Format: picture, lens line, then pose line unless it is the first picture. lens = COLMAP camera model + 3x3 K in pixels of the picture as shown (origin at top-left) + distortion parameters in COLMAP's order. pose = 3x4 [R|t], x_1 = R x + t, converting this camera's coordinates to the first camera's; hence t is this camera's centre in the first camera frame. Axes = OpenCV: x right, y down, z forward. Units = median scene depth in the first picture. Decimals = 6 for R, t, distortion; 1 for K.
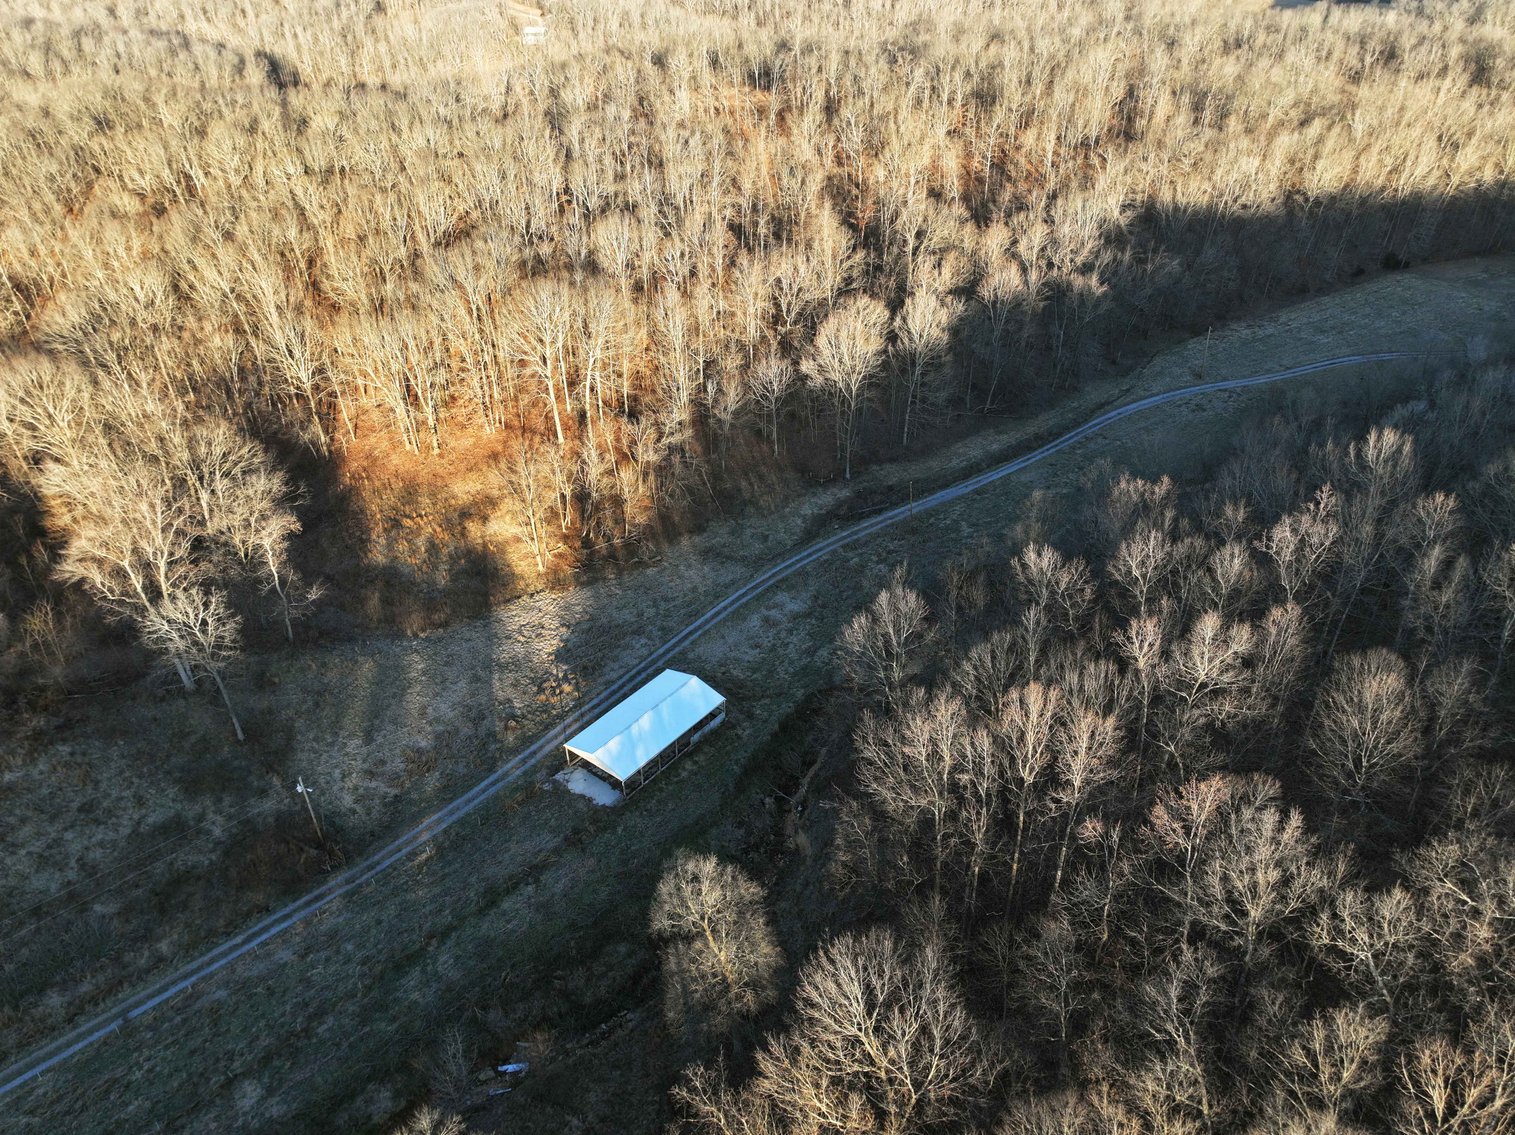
lens RADIAL K [[1064.4, 0, 763.7], [0, 1064.4, 565.0], [0, 0, 1]] dist [-0.003047, 0.018151]
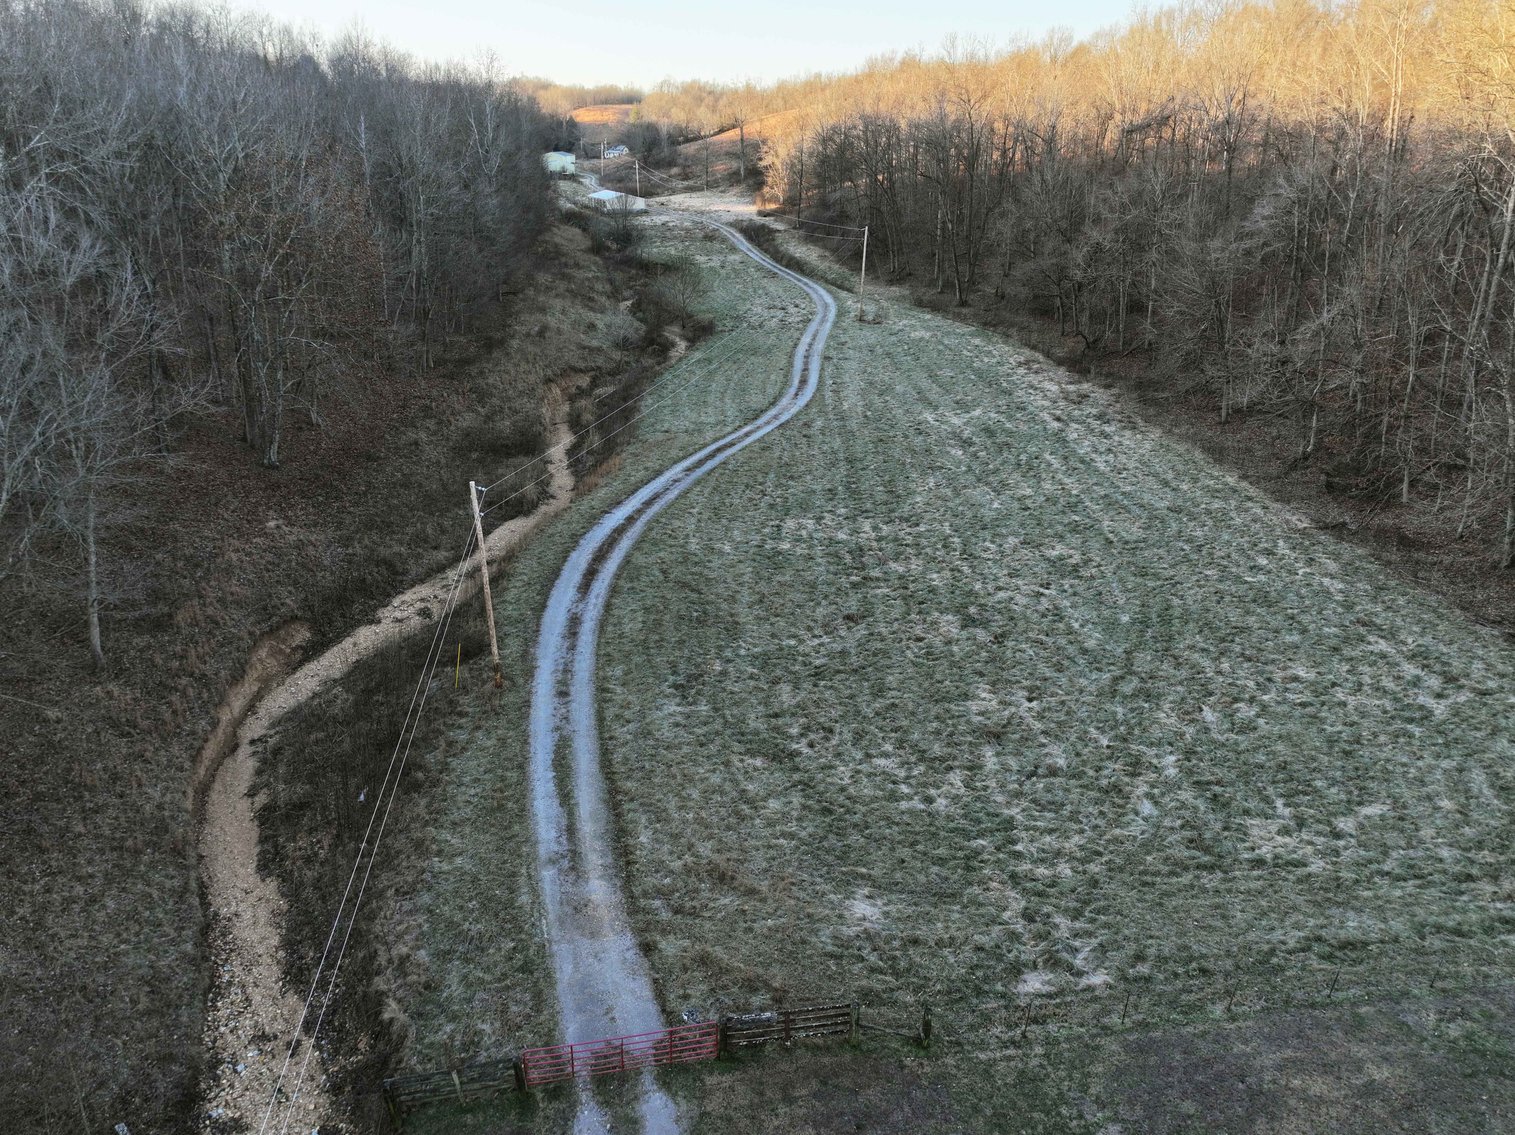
lens RADIAL K [[1064.4, 0, 760.6], [0, 1064.4, 573.8], [0, 0, 1]] dist [-0.003047, 0.018151]
pose [[-0.485933, 0.345780, -0.802686, 1.388299], [-0.472849, 0.668380, 0.574179, -0.571565], [0.735039, 0.658562, -0.161286, 1.670883]]
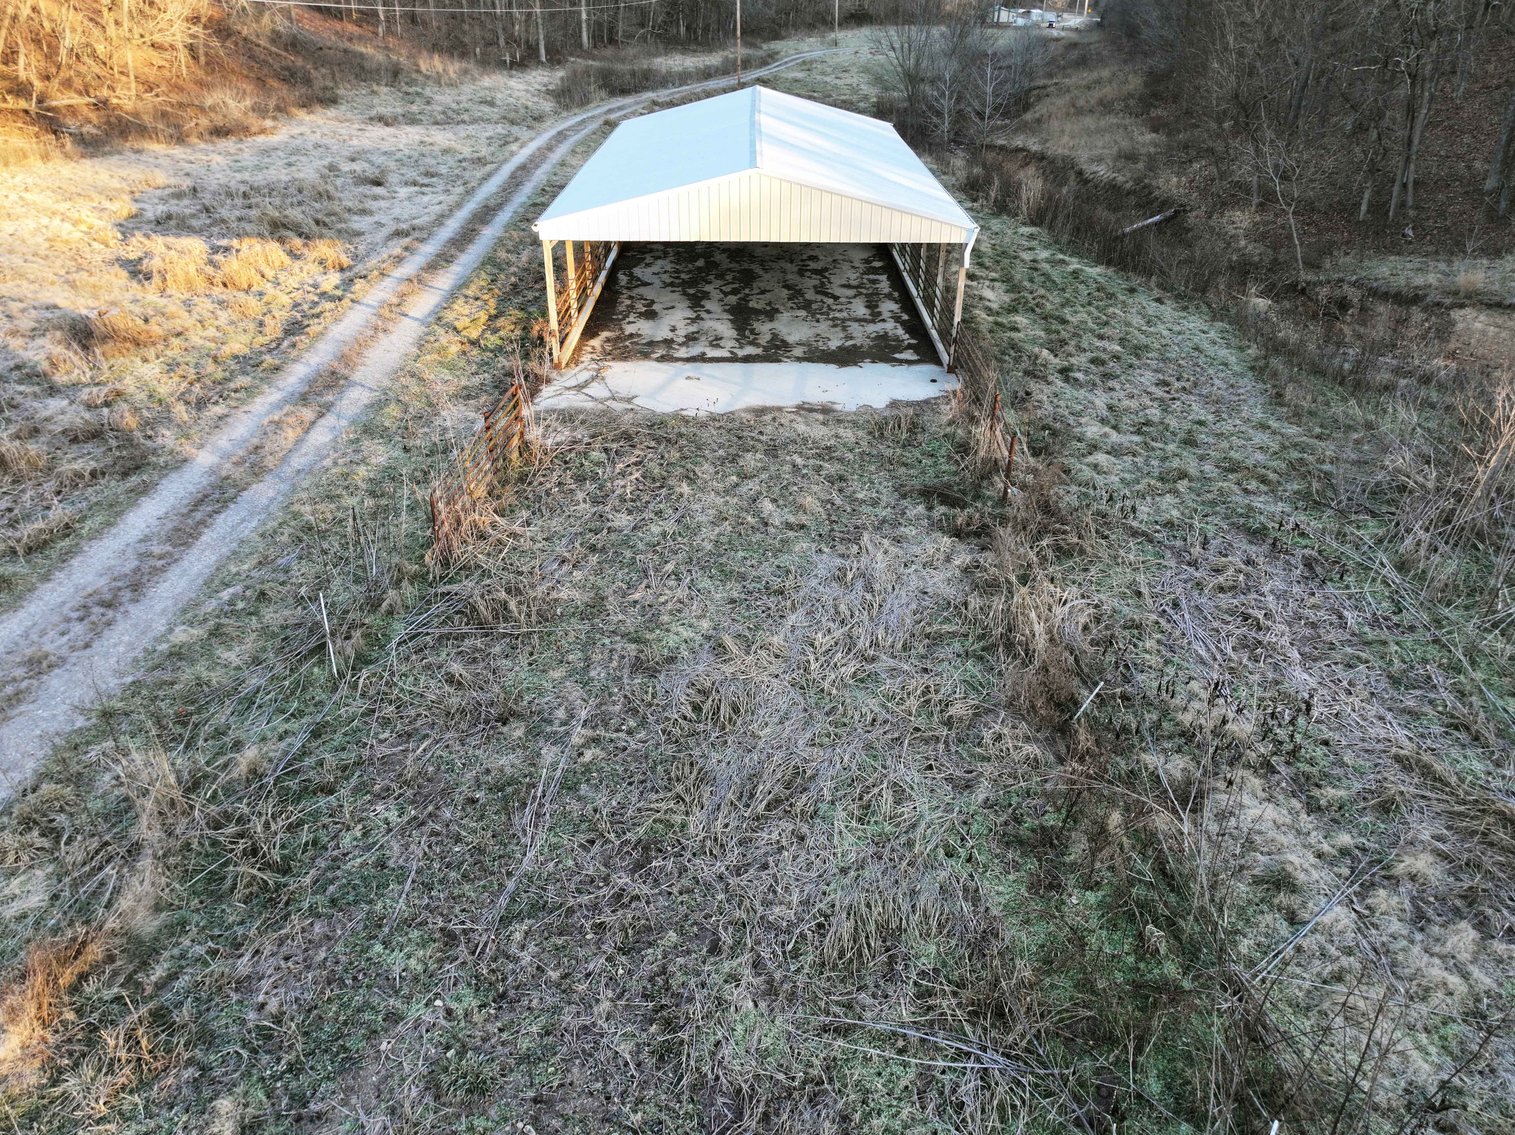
lens RADIAL K [[1064.4, 0, 763.6], [0, 1064.4, 554.5], [0, 0, 1]] dist [-0.003047, 0.018151]
pose [[0.783422, -0.281712, 0.553976, -0.221098], [0.324098, 0.945753, 0.022609, 0.185696], [-0.530293, 0.161830, 0.832226, 0.664049]]
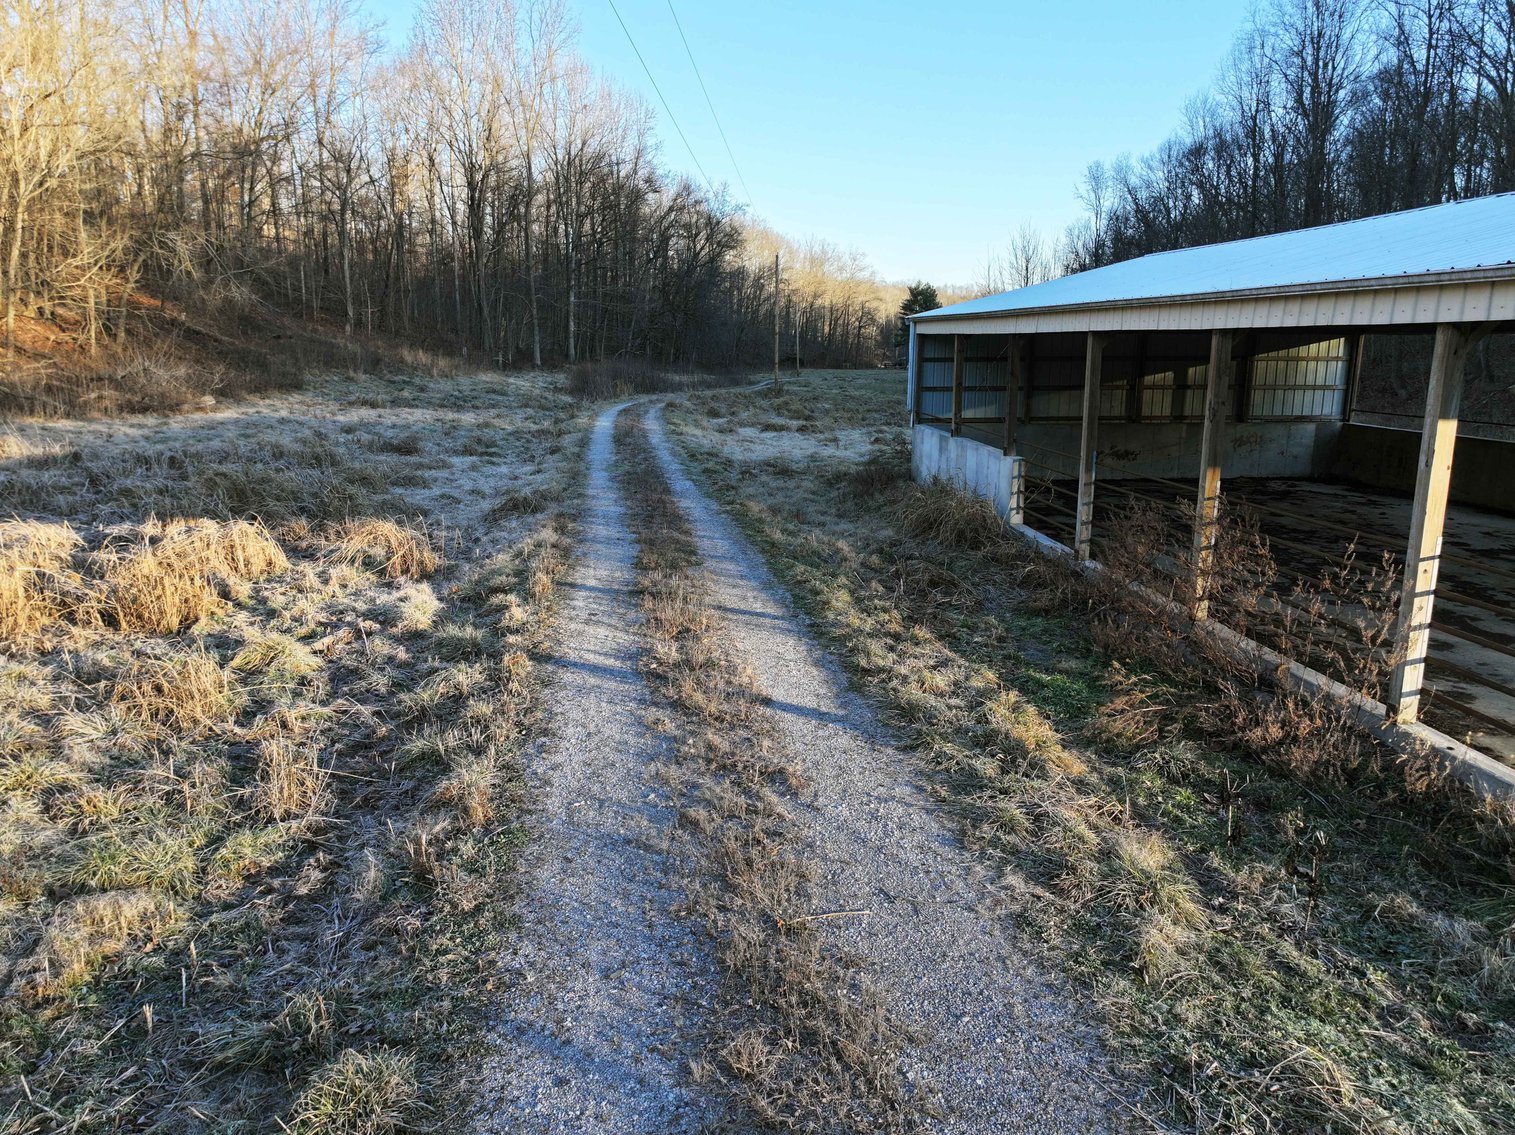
lens RADIAL K [[1064.4, 0, 762.9], [0, 1064.4, 572.1], [0, 0, 1]] dist [-0.003047, 0.018151]
pose [[0.721655, -0.131953, 0.679561, -0.191428], [0.368382, 0.904329, -0.215603, 0.137386], [-0.586097, 0.405929, 0.701222, 0.800820]]
